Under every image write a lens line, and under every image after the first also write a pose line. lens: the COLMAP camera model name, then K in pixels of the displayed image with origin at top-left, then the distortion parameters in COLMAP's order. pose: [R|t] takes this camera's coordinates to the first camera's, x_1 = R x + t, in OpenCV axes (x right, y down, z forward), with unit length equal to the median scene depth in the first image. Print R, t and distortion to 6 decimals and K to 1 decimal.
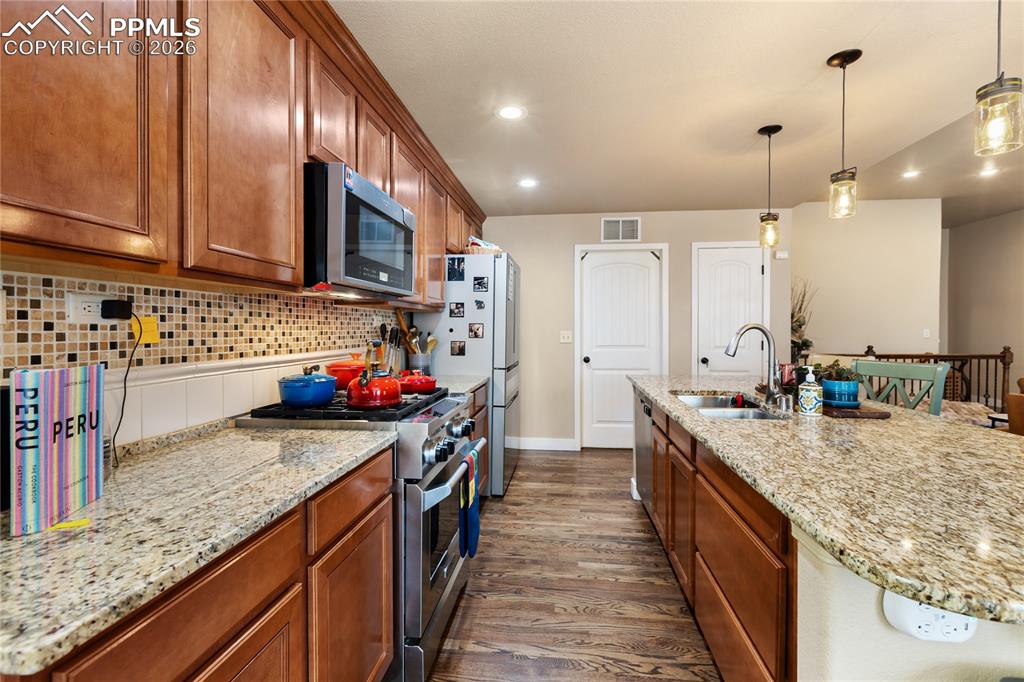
lens RADIAL K [[461.2, 0, 514.5], [0, 461.2, 327.7], [0, 0, 1]] dist [0.001707, 0.000277]
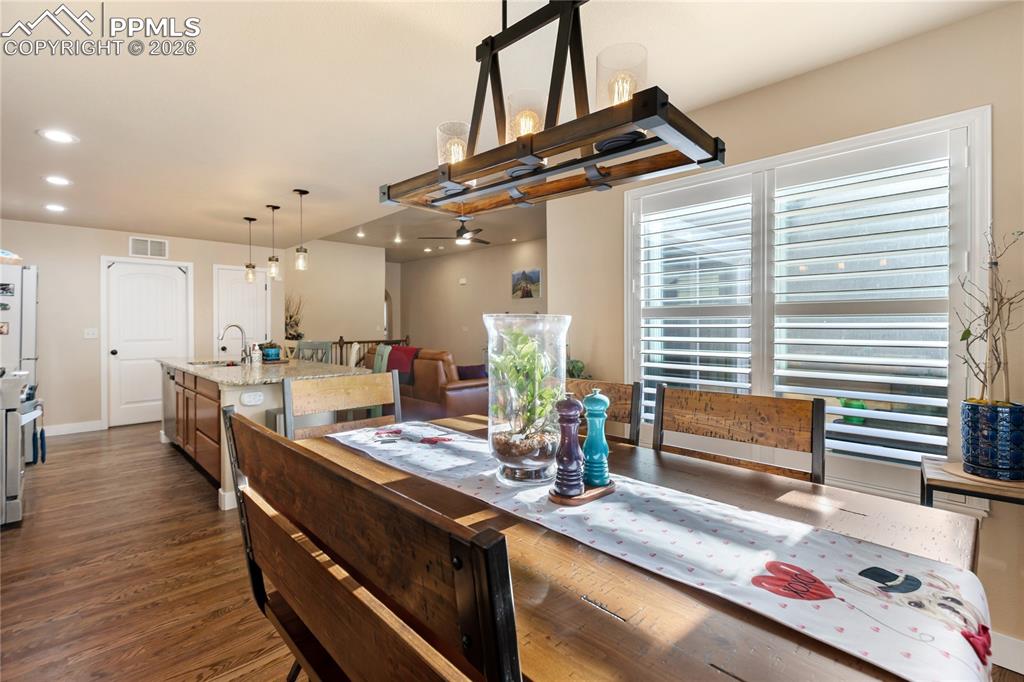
lens RADIAL K [[461.2, 0, 514.5], [0, 461.2, 327.7], [0, 0, 1]] dist [0.001707, 0.000277]
pose [[0.621320, -0.005861, 0.783535, -0.141219], [0.001006, 0.999977, 0.006682, -0.001385], [-0.783557, -0.003363, 0.621311, -0.574796]]
